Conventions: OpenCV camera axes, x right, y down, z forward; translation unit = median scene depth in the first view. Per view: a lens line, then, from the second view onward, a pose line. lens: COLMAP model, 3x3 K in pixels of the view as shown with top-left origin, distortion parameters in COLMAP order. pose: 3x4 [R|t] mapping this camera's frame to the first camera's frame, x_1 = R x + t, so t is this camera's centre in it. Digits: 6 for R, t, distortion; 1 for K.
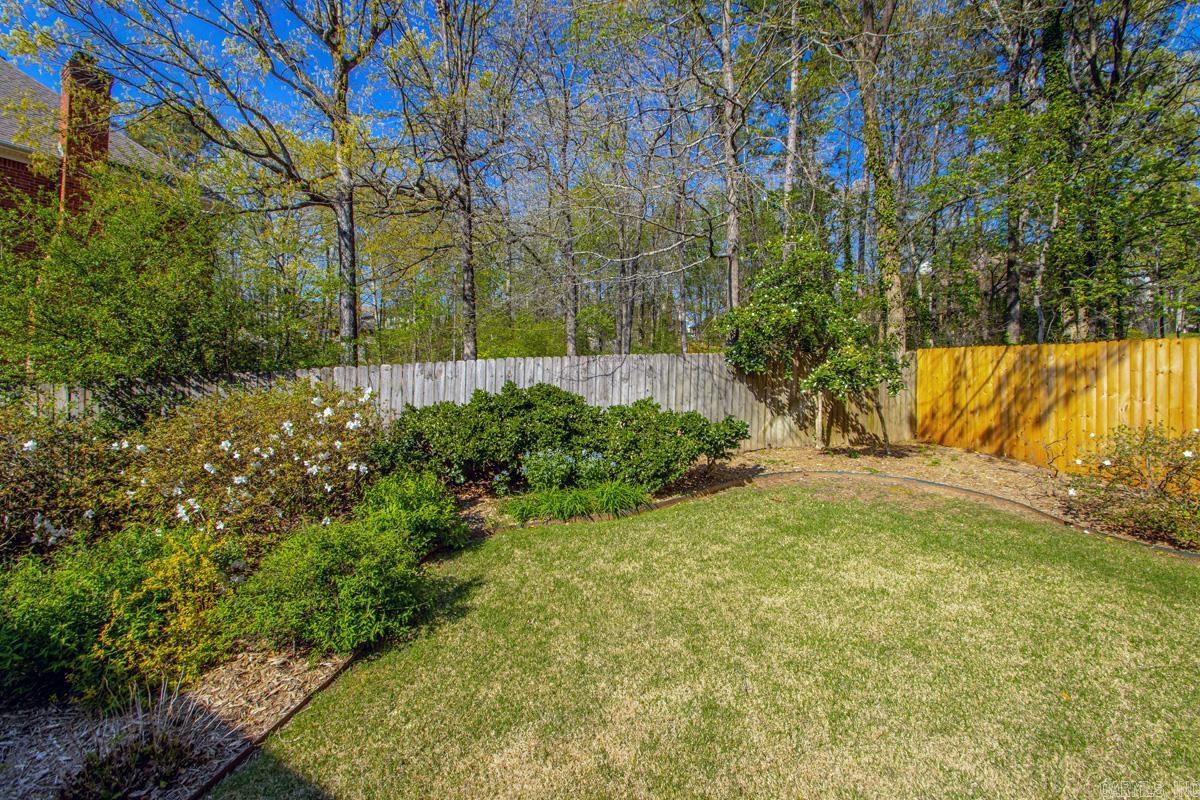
lens RADIAL K [[556.2, 0, 604.5], [0, 556.2, 408.2], [0, 0, 1]] dist [0.004100, -0.009096]
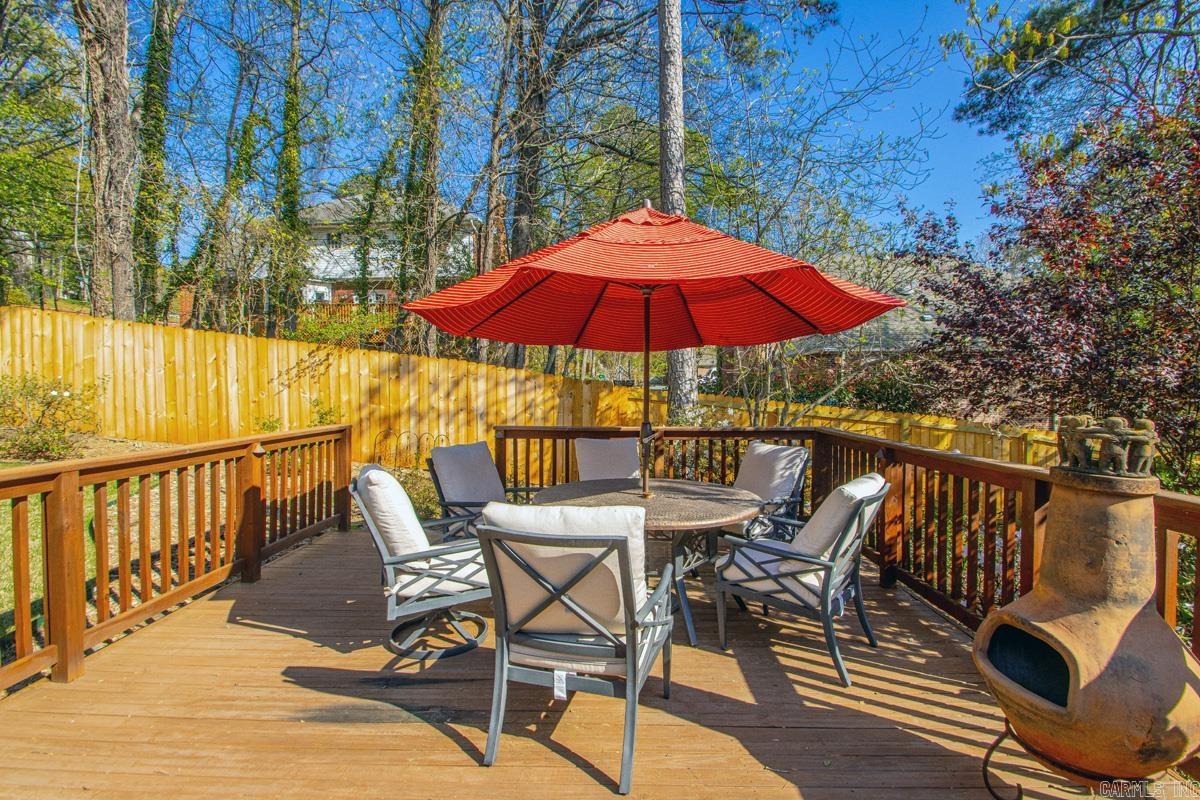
lens RADIAL K [[556.2, 0, 602.5], [0, 556.2, 402.4], [0, 0, 1]] dist [0.004100, -0.009096]
pose [[-0.005169, -0.047201, 0.998872, -0.308407], [-0.009960, 0.998838, 0.047148, 0.017666], [-0.999937, -0.009705, -0.005634, -0.328665]]
